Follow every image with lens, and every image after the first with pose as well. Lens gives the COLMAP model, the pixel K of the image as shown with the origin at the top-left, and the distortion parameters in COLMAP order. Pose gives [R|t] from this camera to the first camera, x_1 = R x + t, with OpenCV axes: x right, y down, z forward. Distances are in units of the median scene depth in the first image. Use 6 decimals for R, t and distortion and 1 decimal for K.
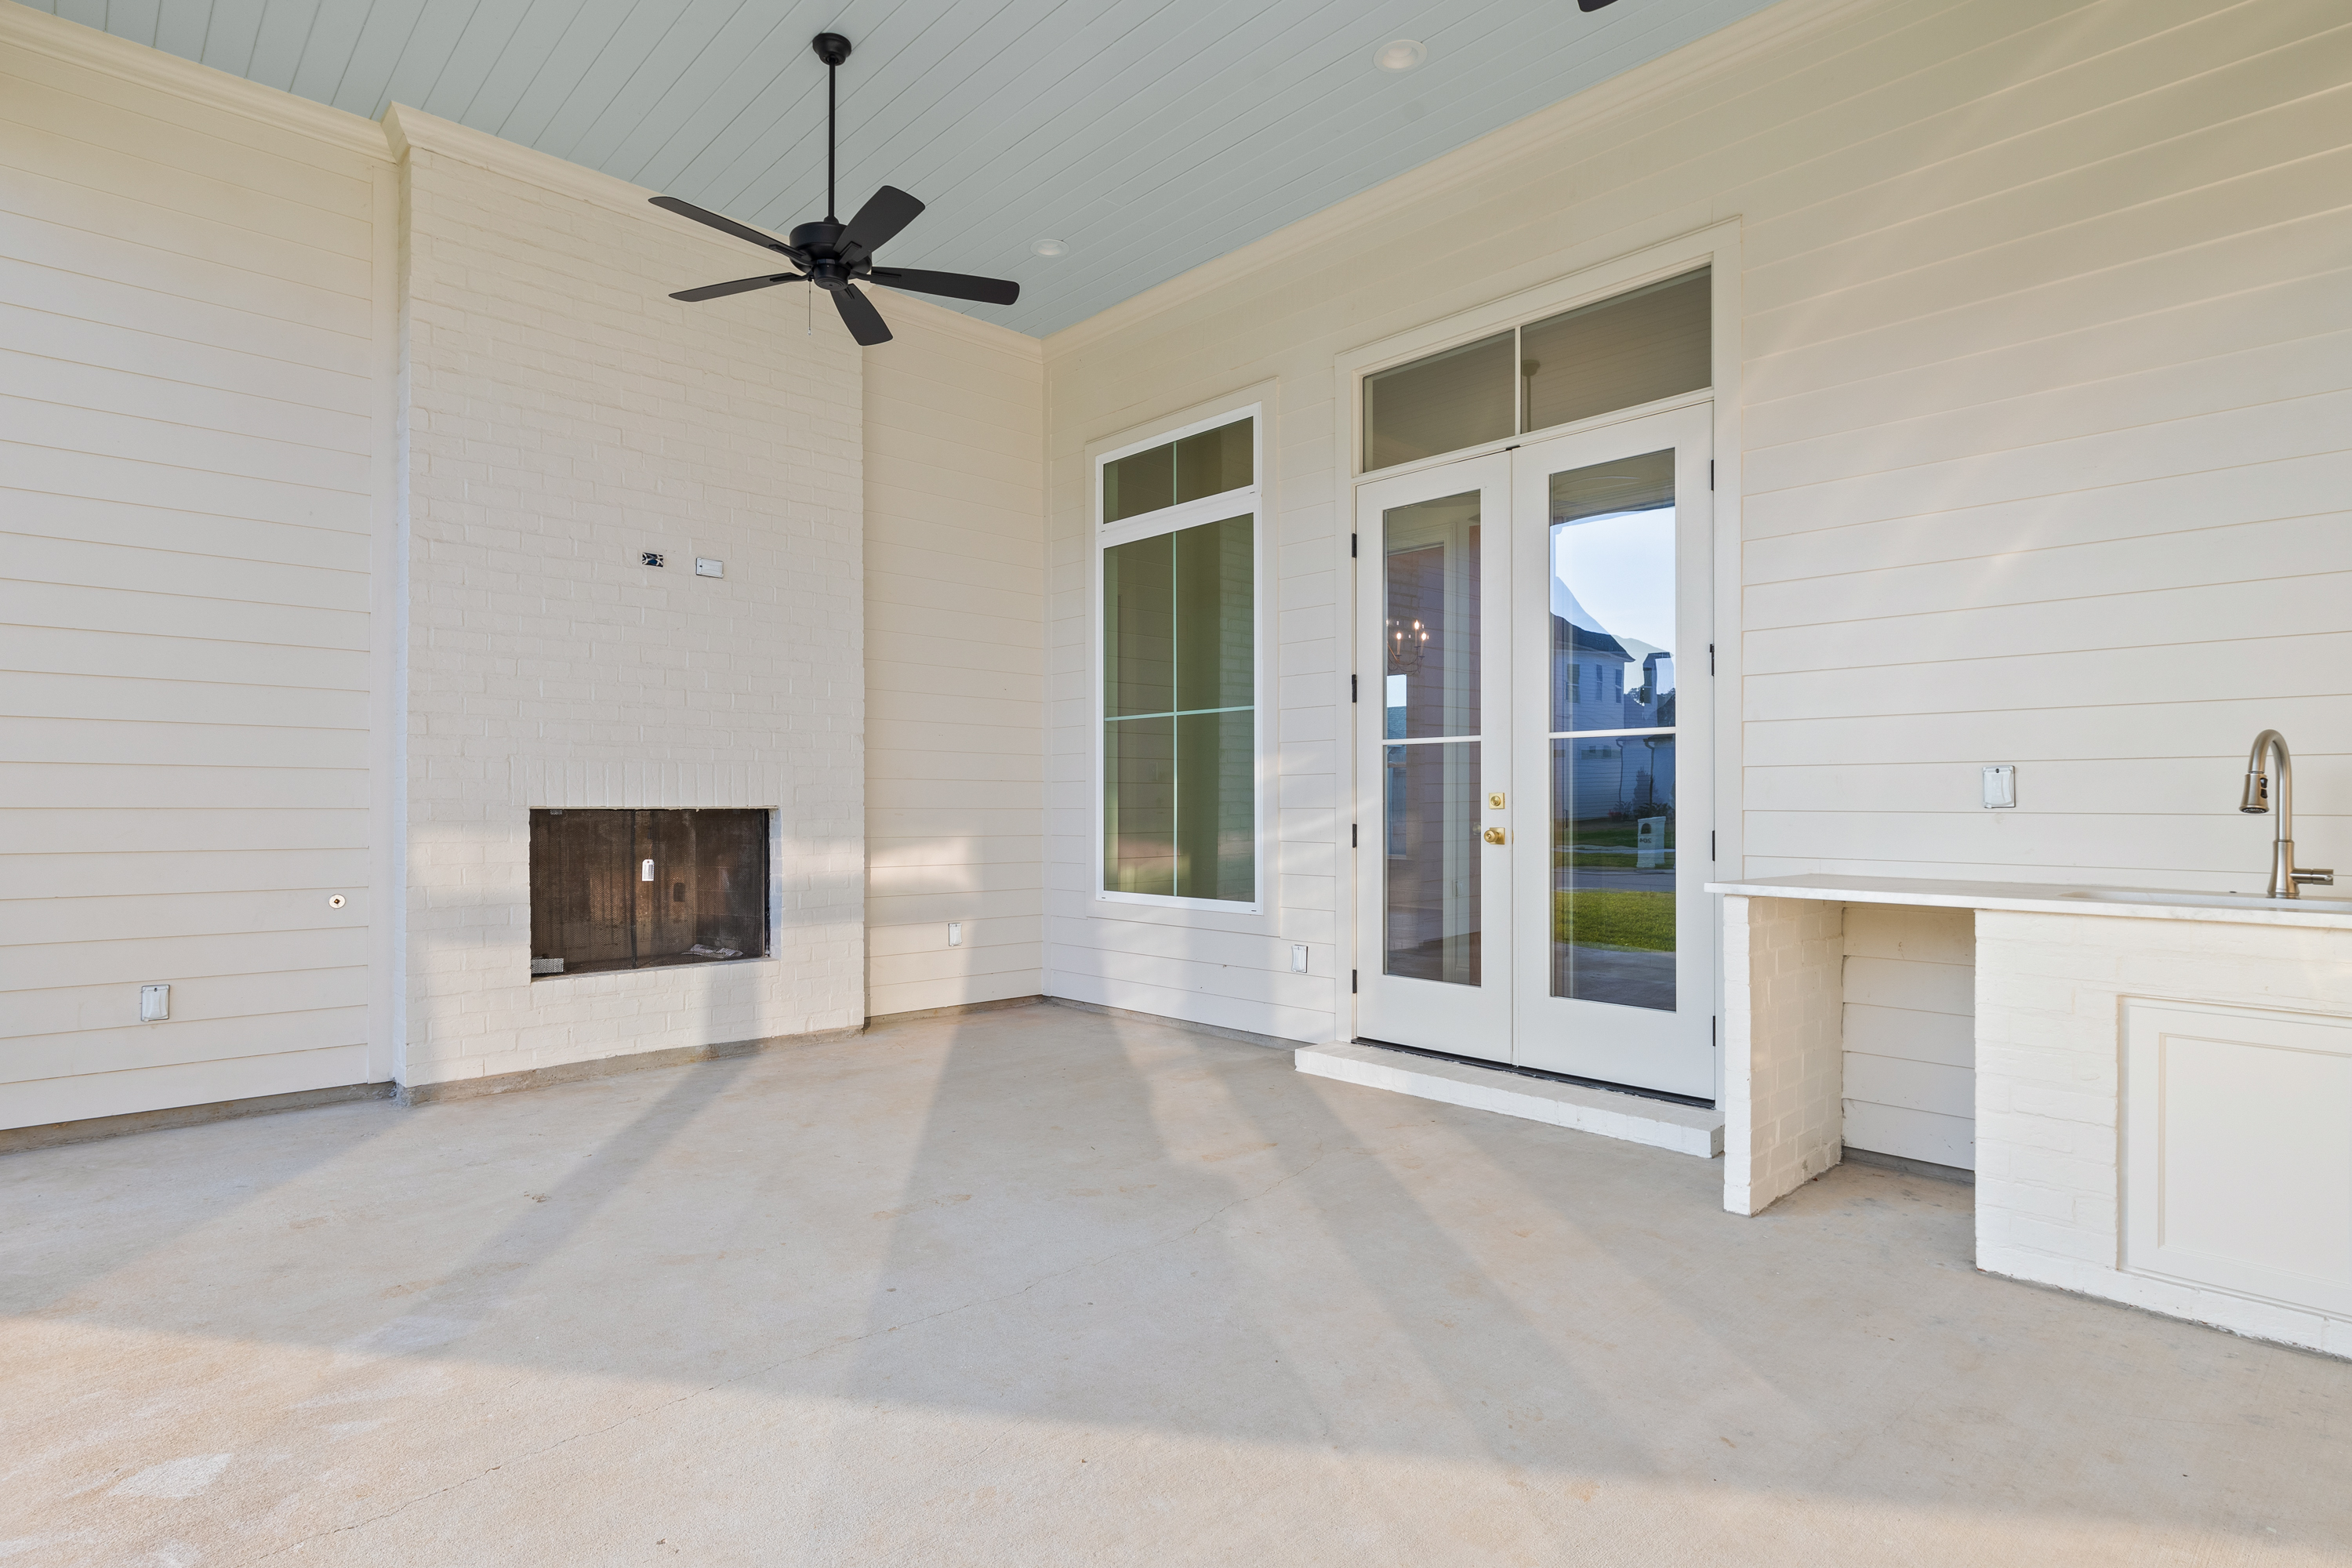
lens RADIAL K [[1174.4, 0, 1176.0], [0, 1174.4, 784.0], [0, 0, 1]] dist [0.000907, 0.000609]
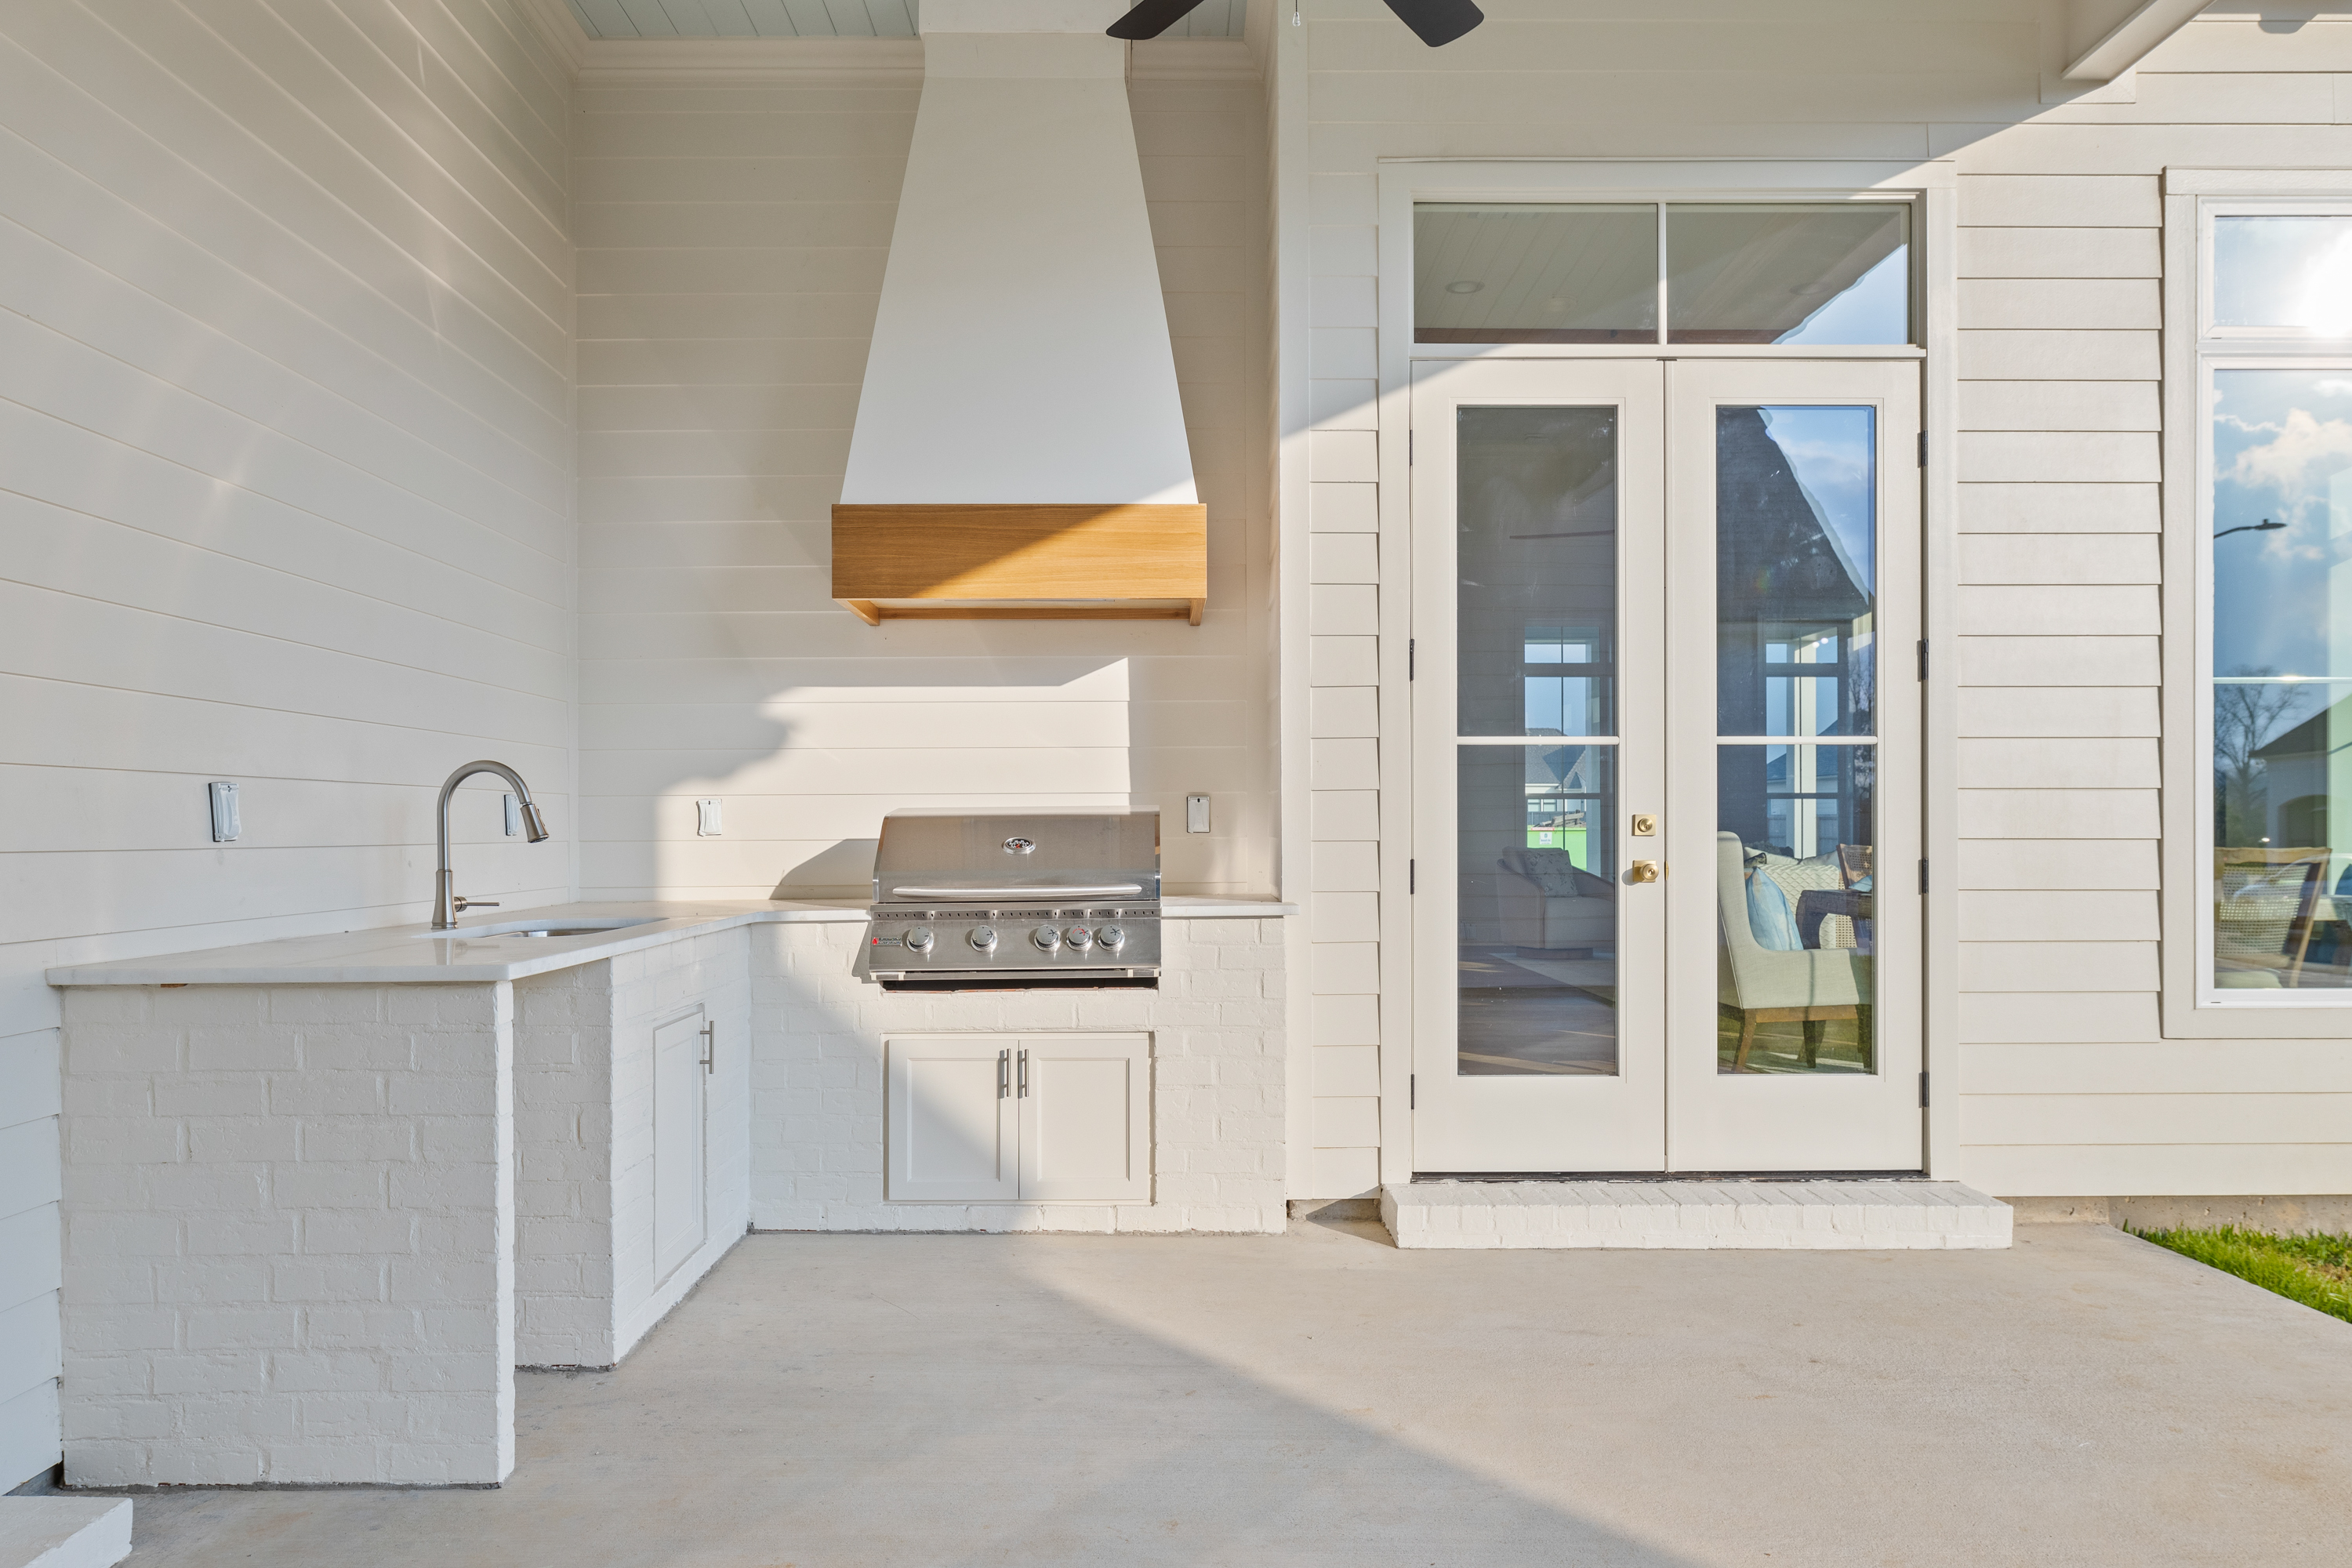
lens RADIAL K [[1415.6, 0, 1176.3], [0, 1415.6, 821.1], [0, 0, 1]] dist [0.001485, 0.000385]
pose [[0.678888, 0.002657, 0.734237, -0.592551], [-0.013800, 0.999863, 0.009142, 0.007361], [-0.734112, -0.016339, 0.678832, 0.600575]]
